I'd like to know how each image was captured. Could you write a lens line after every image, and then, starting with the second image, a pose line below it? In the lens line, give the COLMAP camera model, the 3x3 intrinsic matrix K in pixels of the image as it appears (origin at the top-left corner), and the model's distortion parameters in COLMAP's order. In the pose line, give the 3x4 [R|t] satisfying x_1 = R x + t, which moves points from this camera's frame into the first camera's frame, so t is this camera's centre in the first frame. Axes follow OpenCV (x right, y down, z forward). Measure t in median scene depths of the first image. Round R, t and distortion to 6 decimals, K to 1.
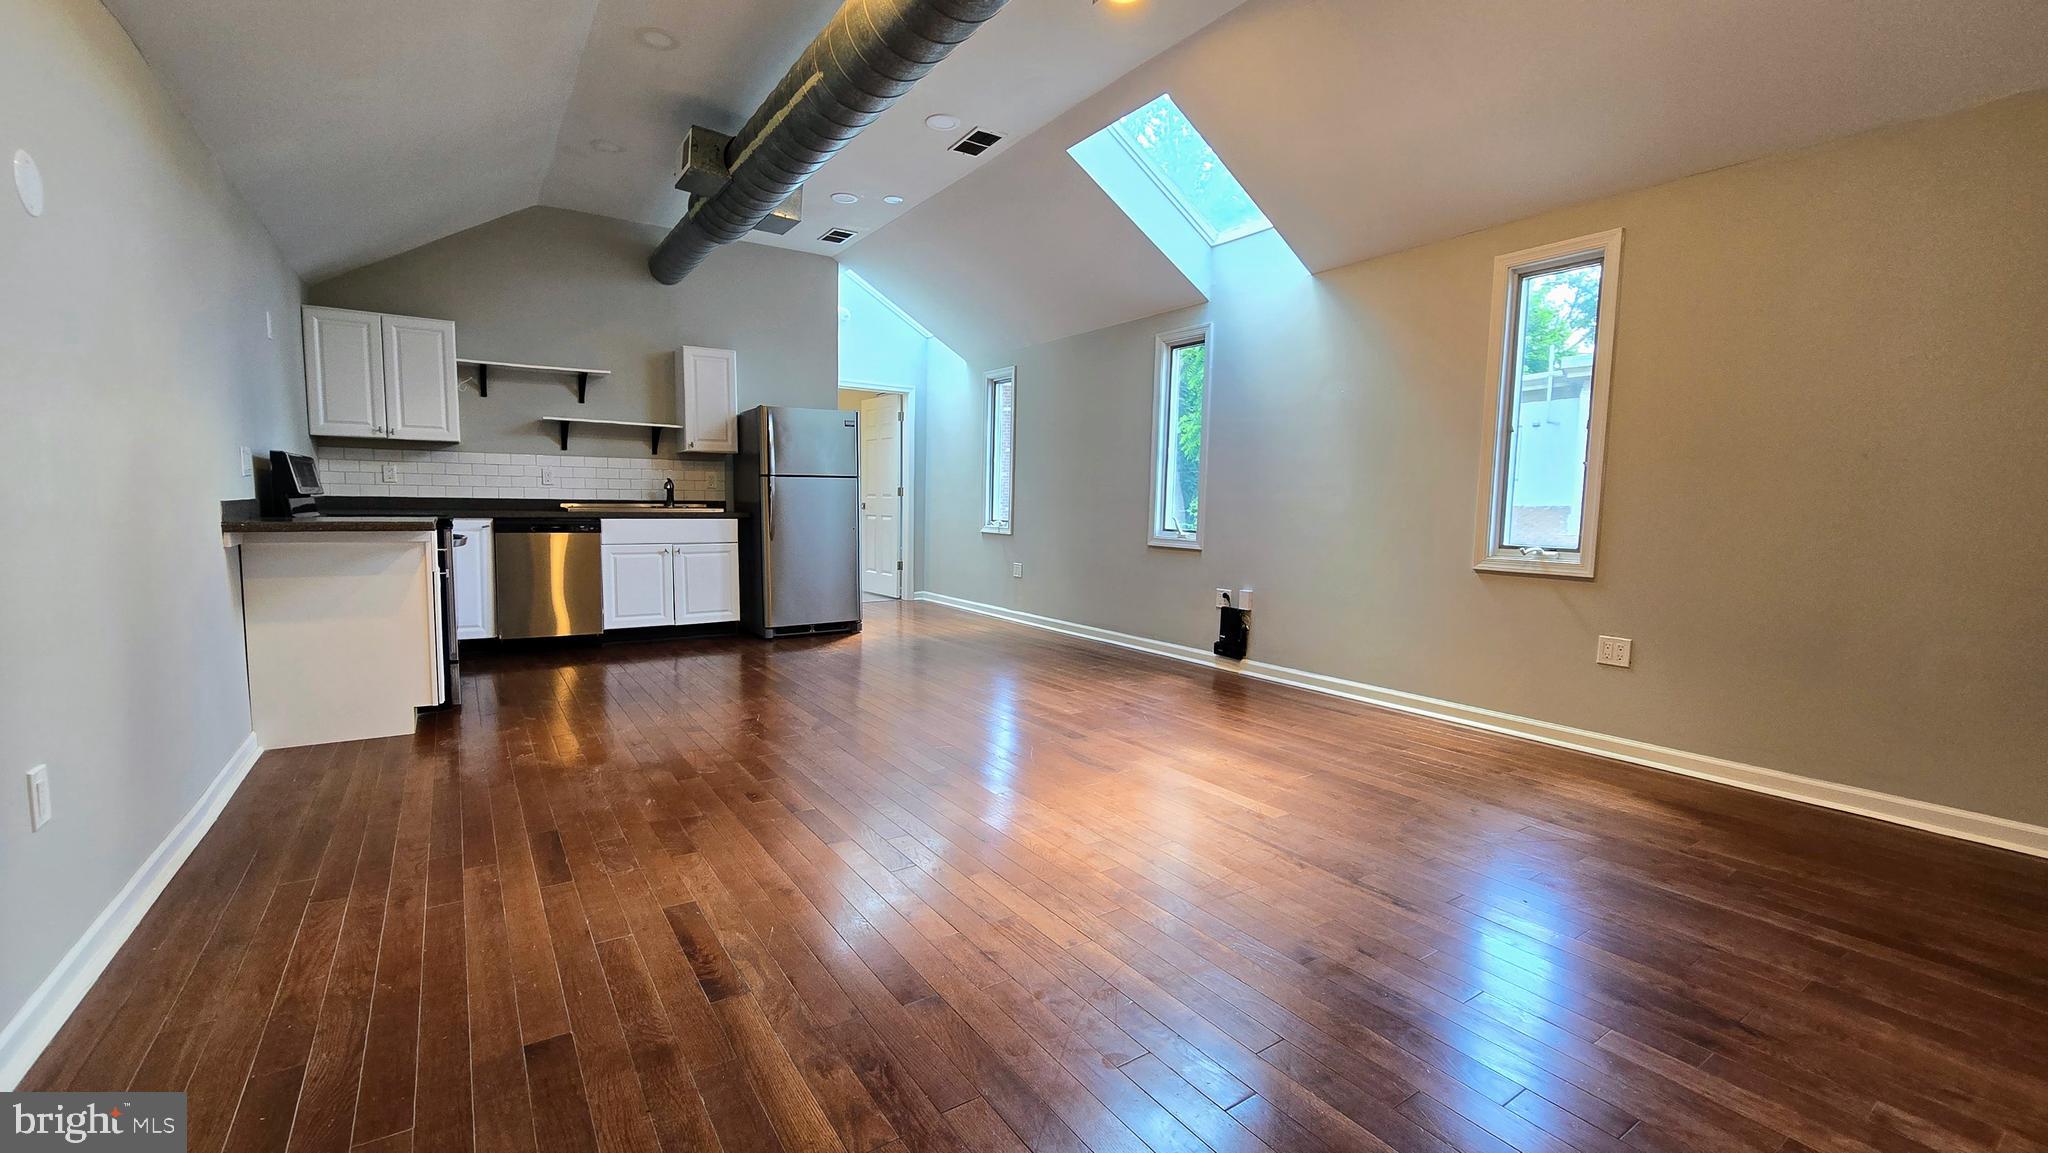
lens RADIAL K [[835.3, 0, 1023.9], [0, 835.3, 579.1], [0, 0, 1]] dist [0.002274, 0.000137]
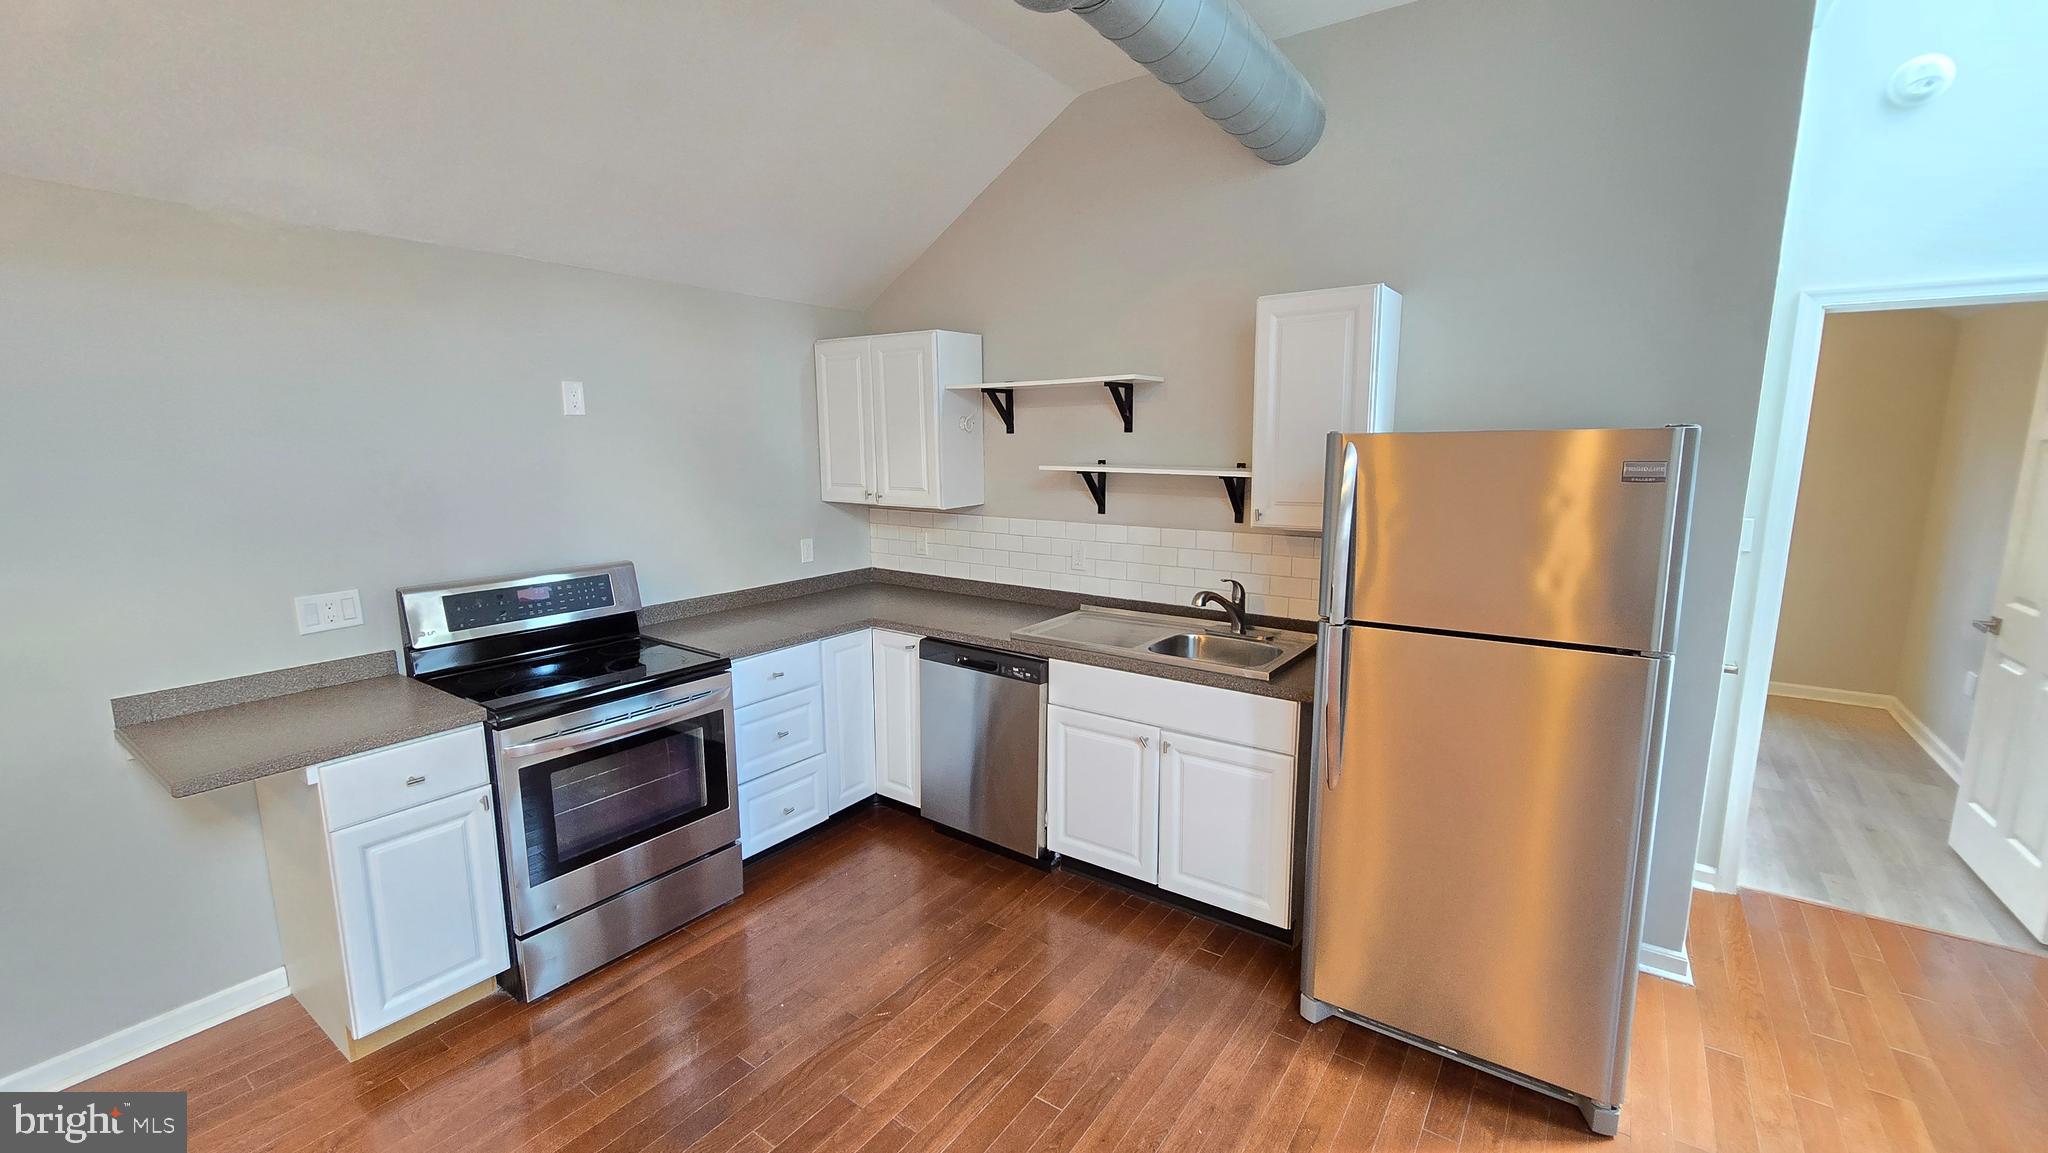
lens RADIAL K [[835.3, 0, 1027.2], [0, 835.3, 577.0], [0, 0, 1]] dist [0.002274, 0.000137]
pose [[0.350226, 0.142288, -0.925795, -0.013404], [-0.085338, 0.989131, 0.119739, -0.179954], [0.932770, 0.037070, 0.358562, 0.753314]]
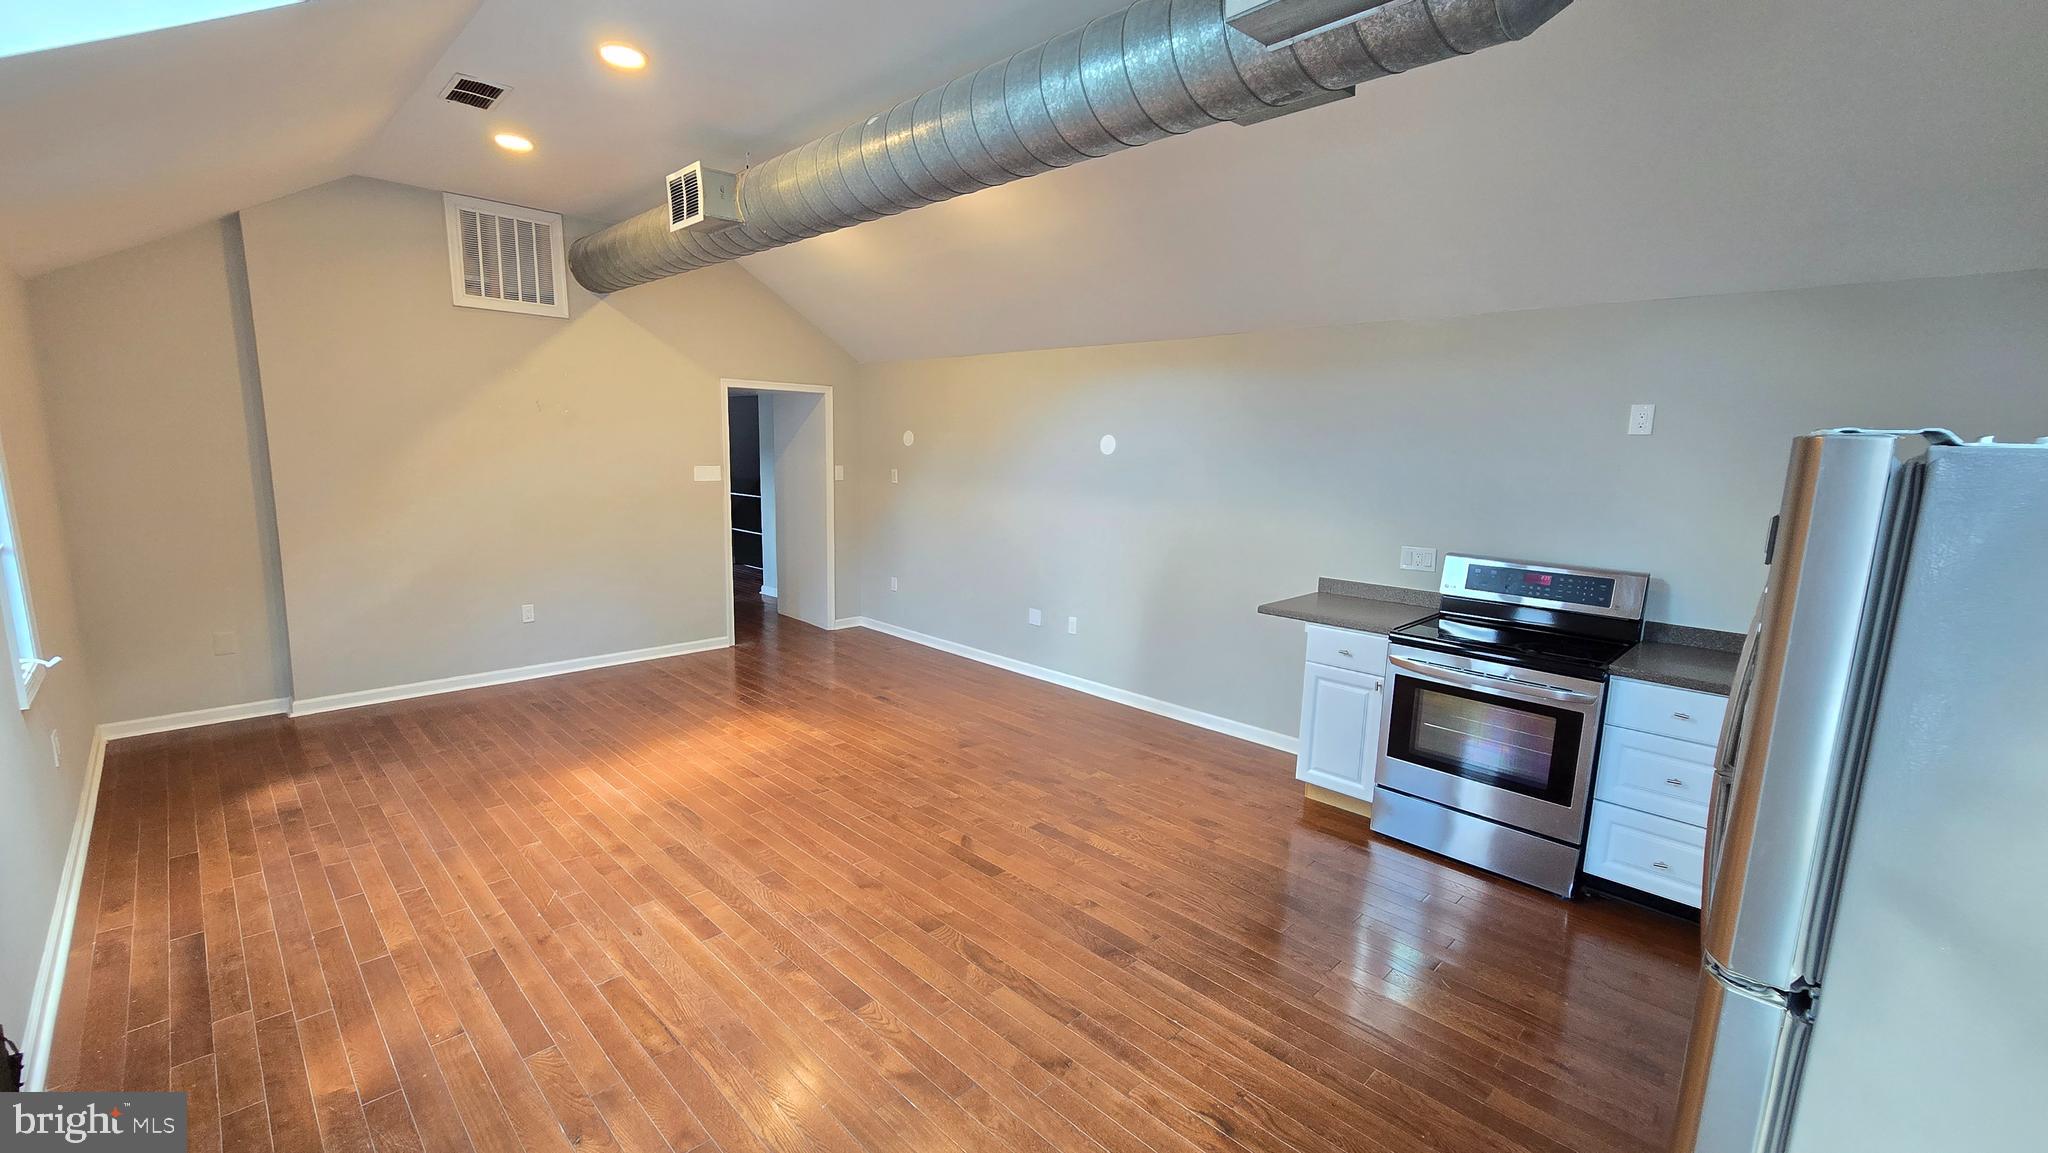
lens RADIAL K [[835.3, 0, 1029.7], [0, 835.3, 585.8], [0, 0, 1]] dist [0.002274, 0.000137]
pose [[-0.982102, -0.007985, -0.188178, -0.085375], [-0.055874, 0.966478, 0.250597, -0.211169], [0.179869, 0.256626, -0.949626, 1.141784]]
